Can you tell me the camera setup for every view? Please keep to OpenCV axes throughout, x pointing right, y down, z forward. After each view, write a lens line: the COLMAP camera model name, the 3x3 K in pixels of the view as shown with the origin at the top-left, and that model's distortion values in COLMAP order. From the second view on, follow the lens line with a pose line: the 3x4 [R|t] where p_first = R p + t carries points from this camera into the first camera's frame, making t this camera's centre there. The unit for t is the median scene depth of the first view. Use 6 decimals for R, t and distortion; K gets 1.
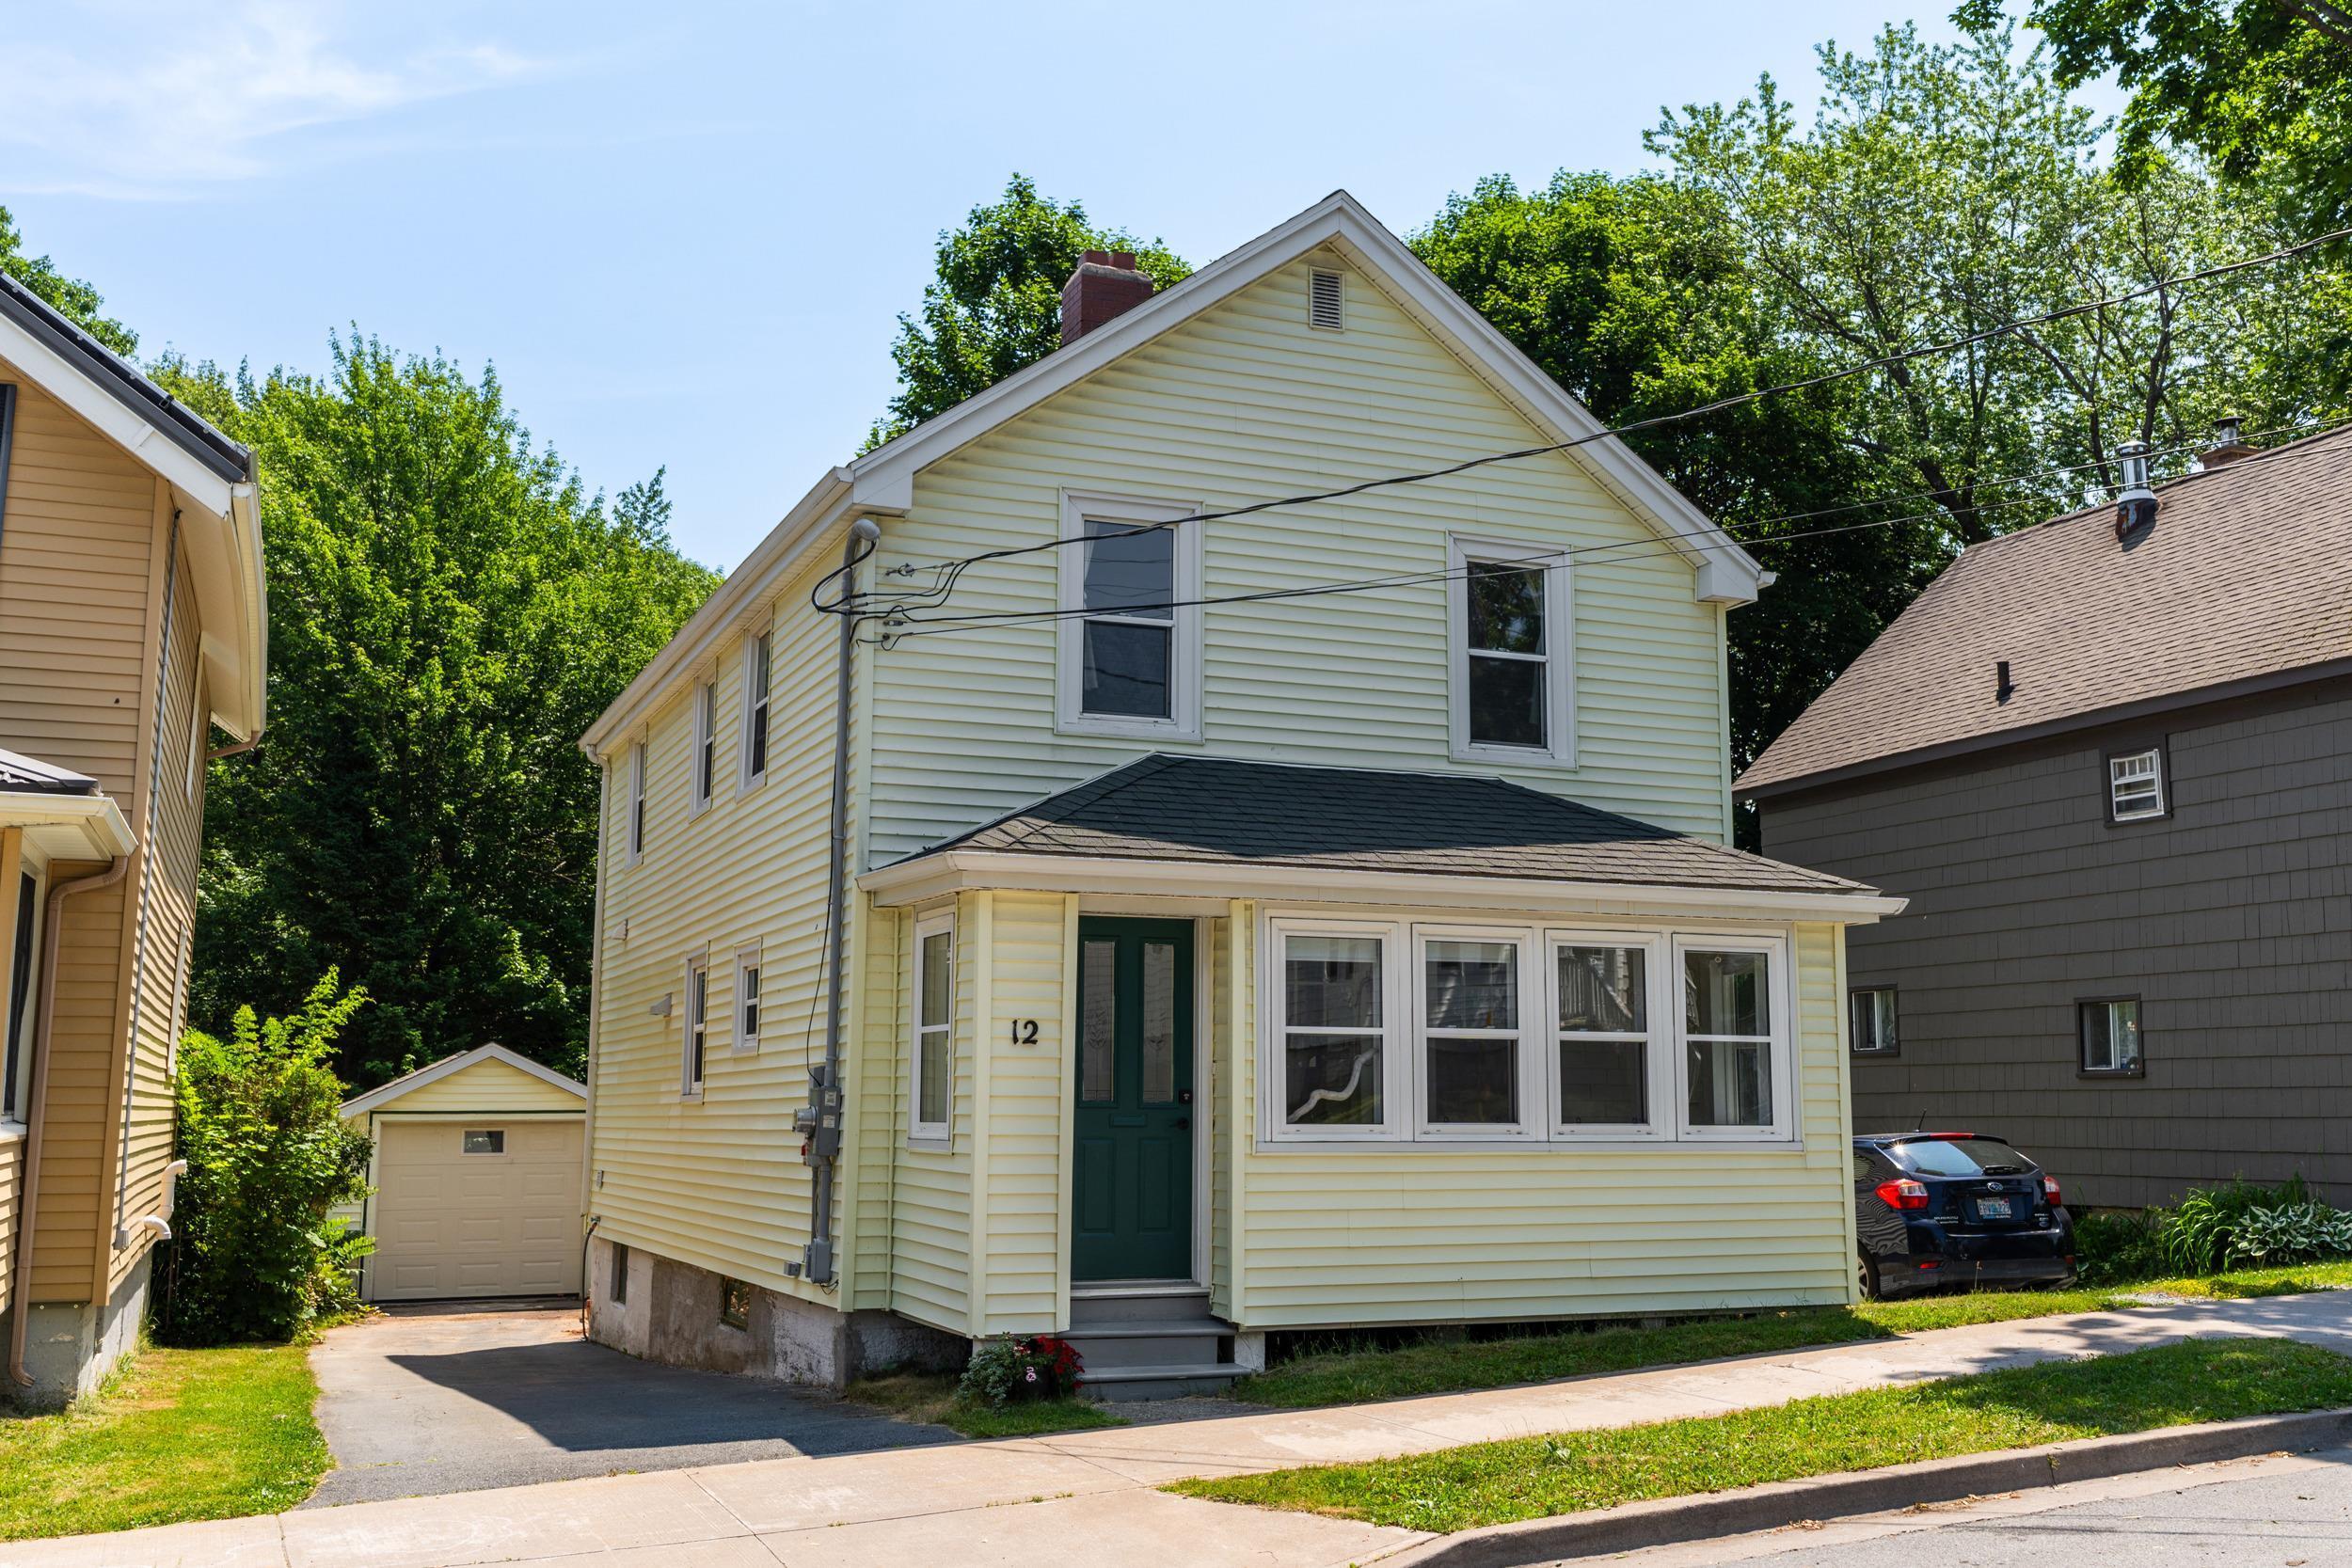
lens RADIAL K [[2354.2, 0, 1211.2], [0, 2354.2, 757.4], [0, 0, 1]] dist [-0.004476, -0.005998]
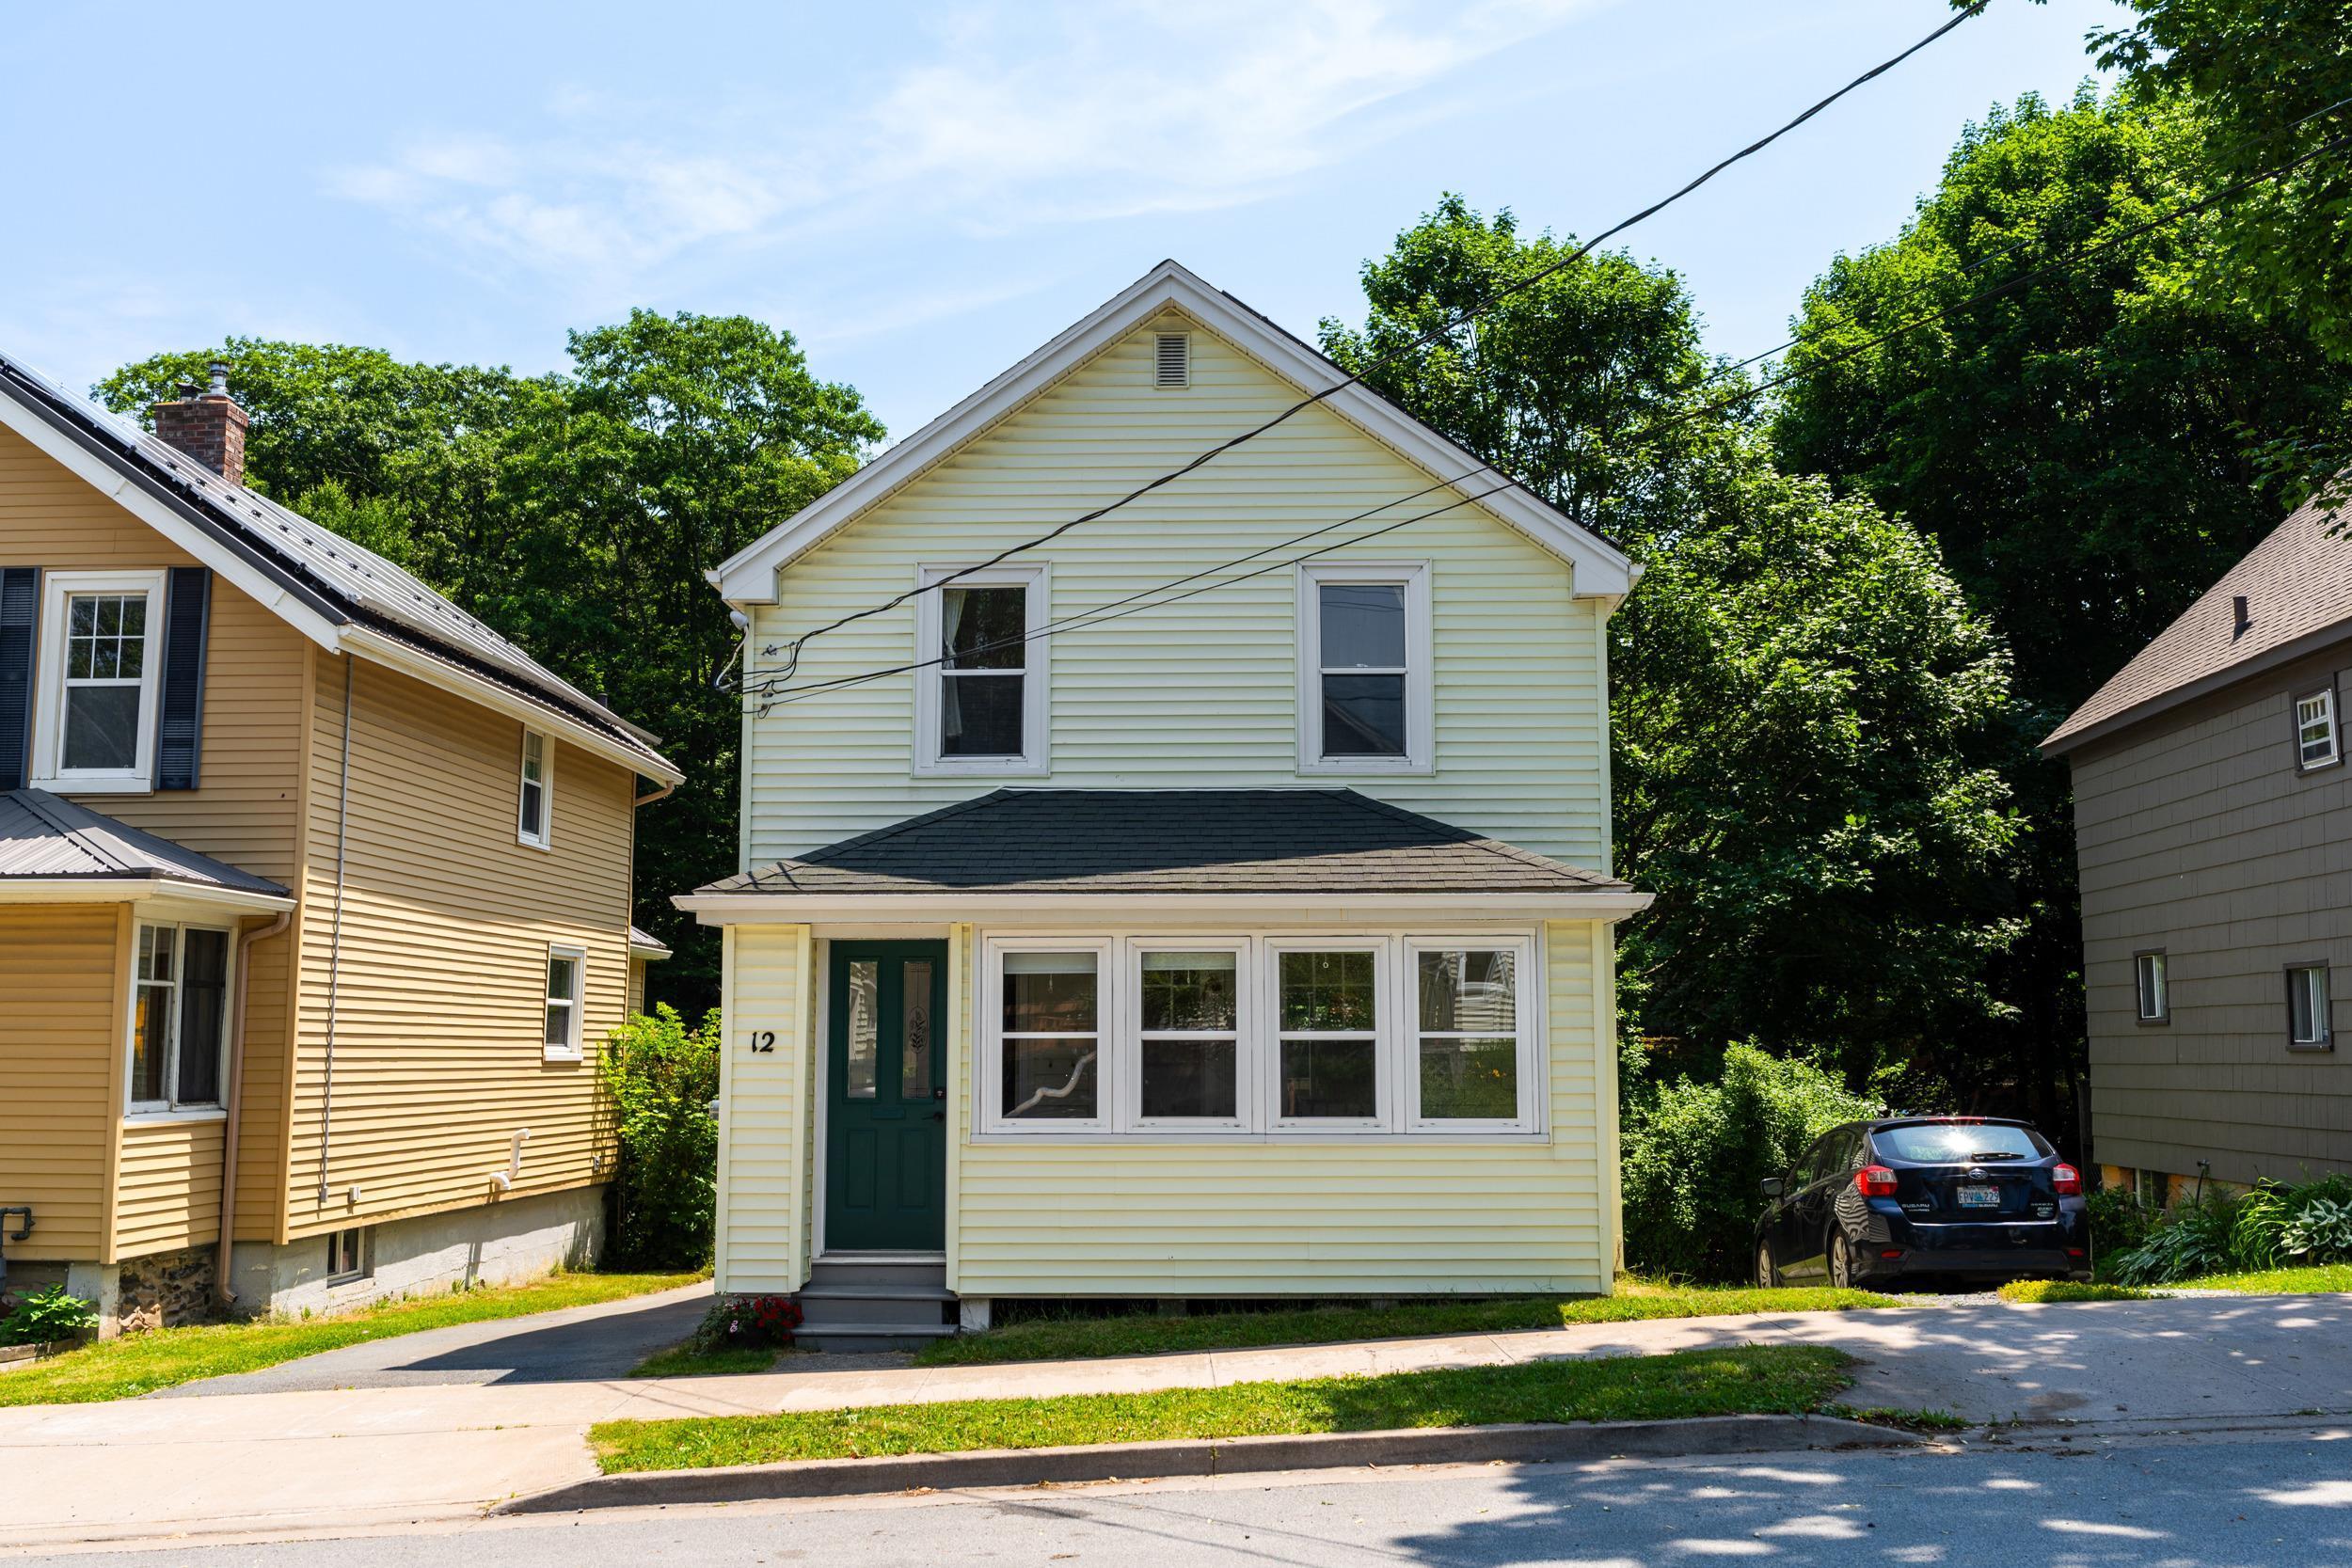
lens RADIAL K [[2249.7, 0, 1176.0], [0, 2249.7, 784.0], [0, 0, 1]] dist [-0.002881, -0.007848]
pose [[0.907599, -0.055397, -0.416168, 0.509934], [0.067941, 0.997571, 0.015380, -0.015062], [0.414305, -0.042233, 0.909158, 0.044962]]
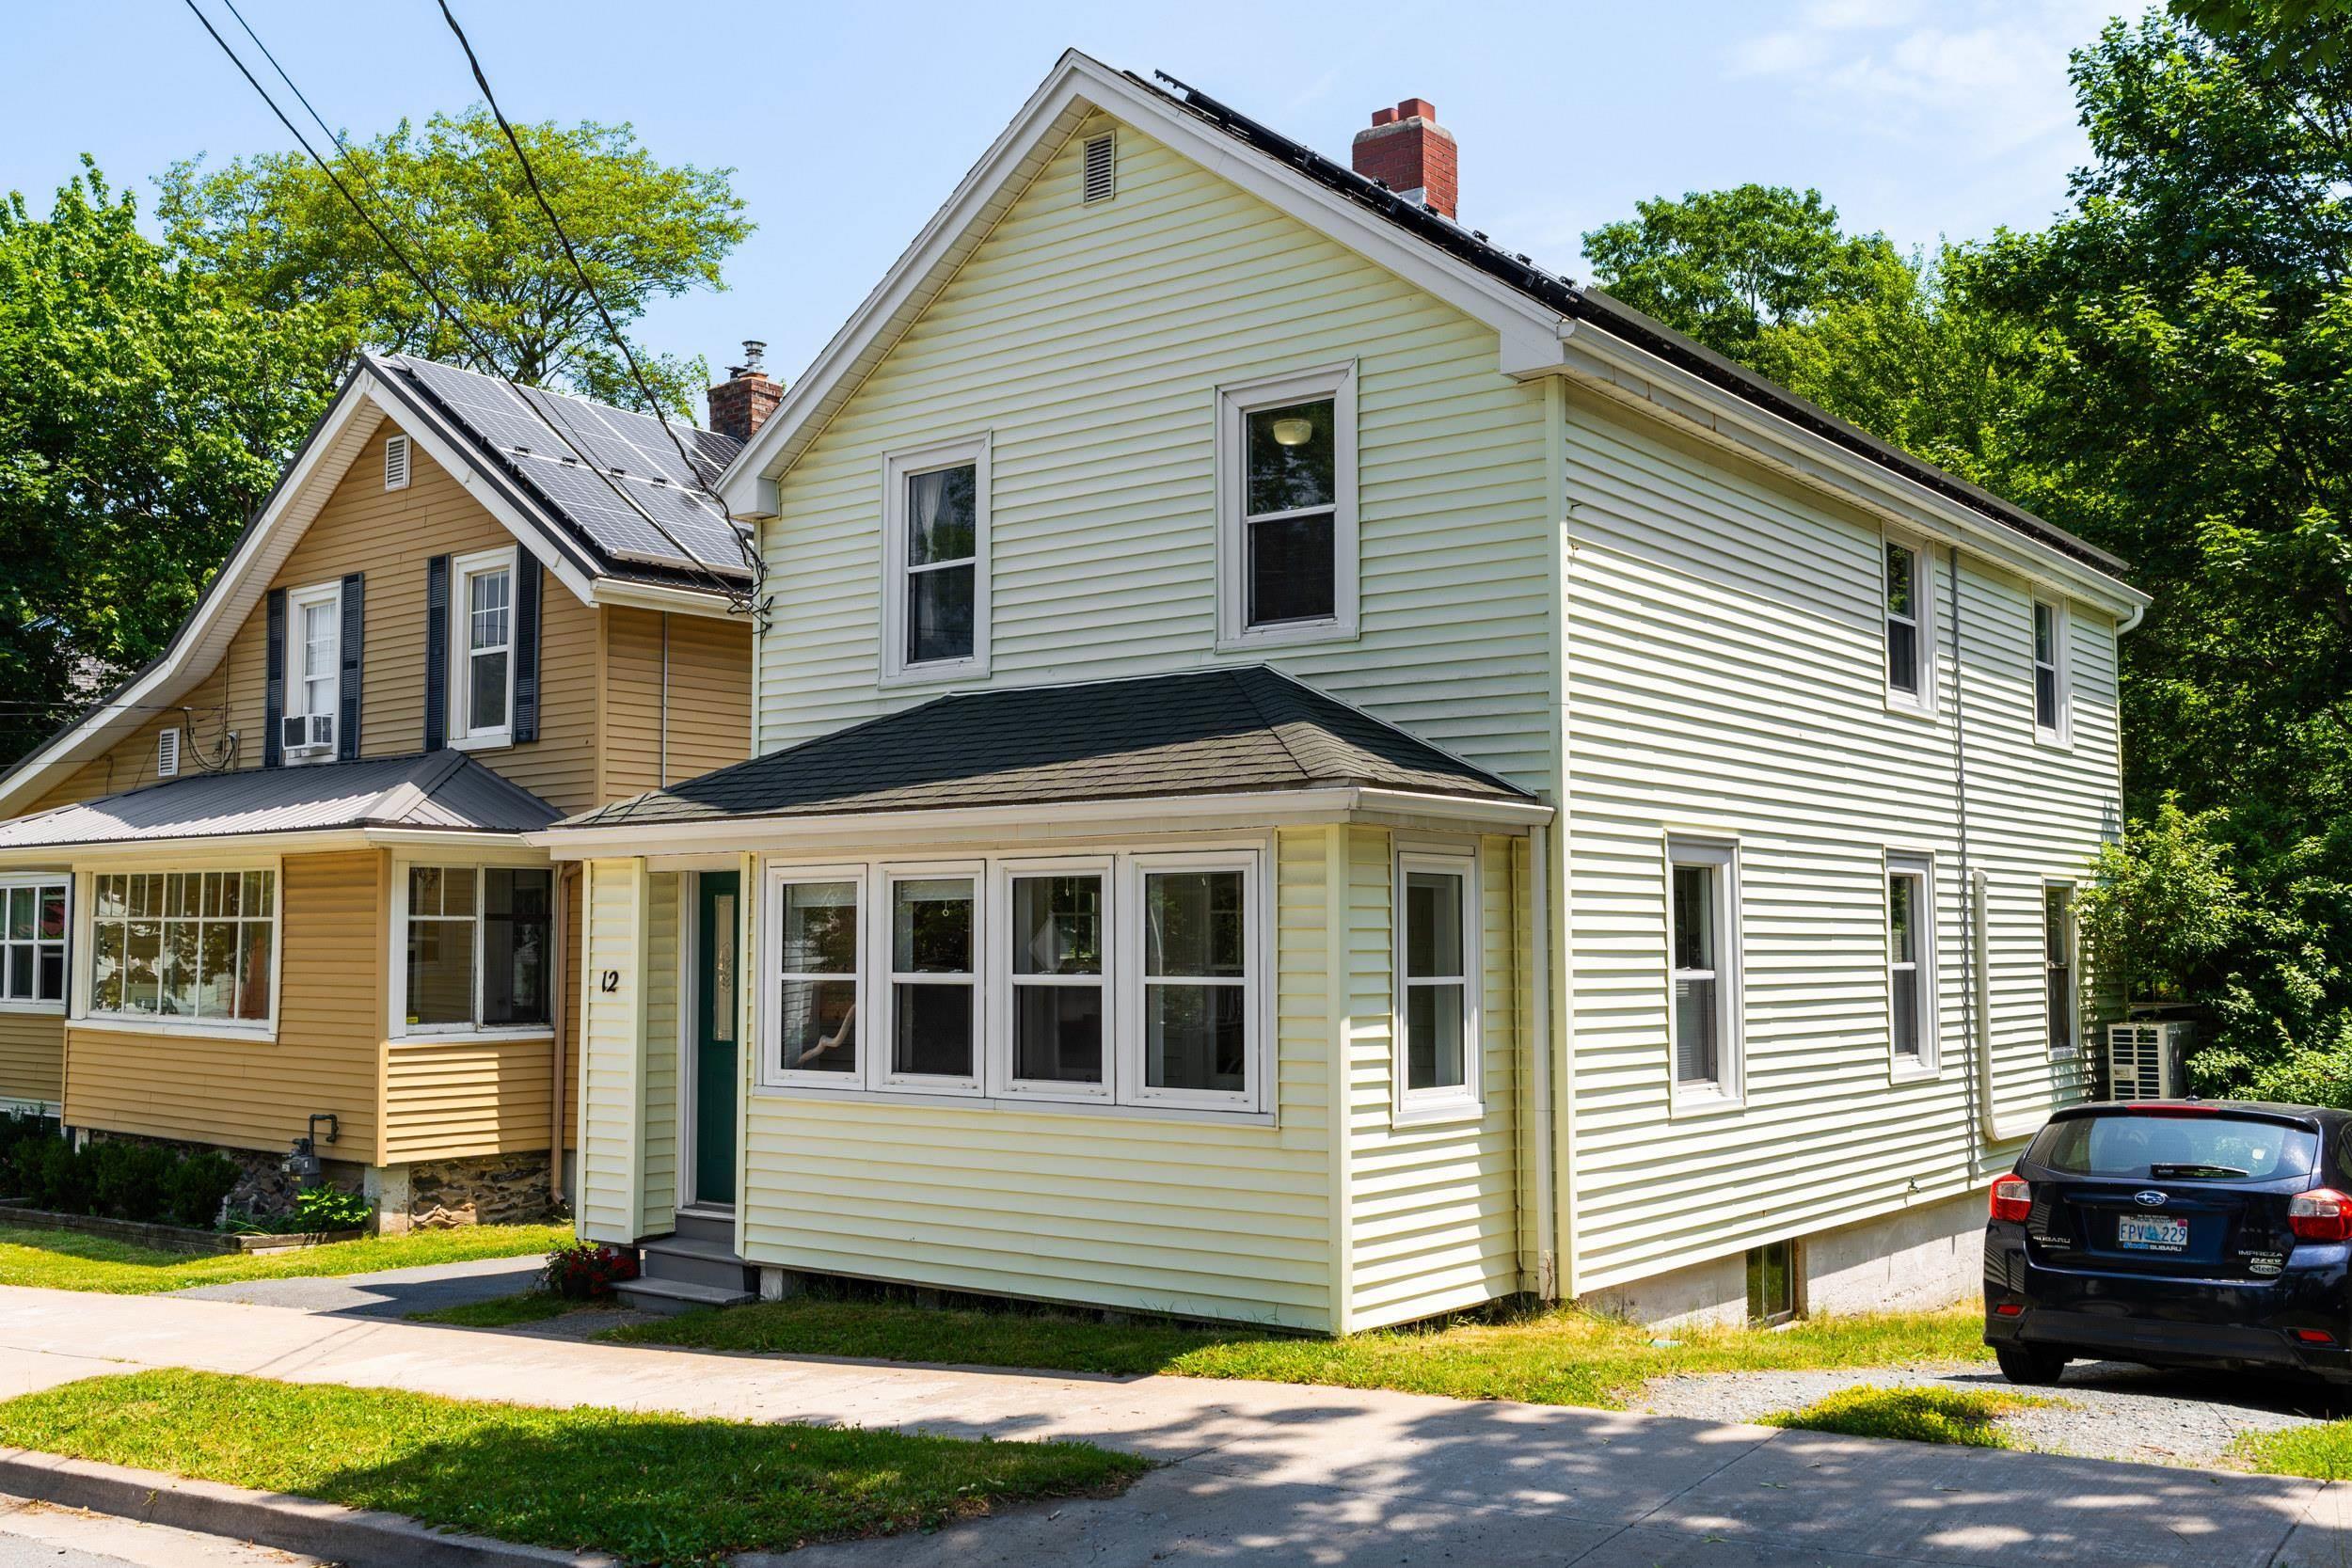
lens RADIAL K [[2164.9, 0, 1177.2], [0, 2164.9, 800.1], [0, 0, 1]] dist [0.007260, 0.002441]
pose [[0.492865, -0.063954, -0.867752, 0.837841], [0.135494, 0.990770, 0.003938, 0.053520], [0.859492, -0.119516, 0.496981, 0.620444]]
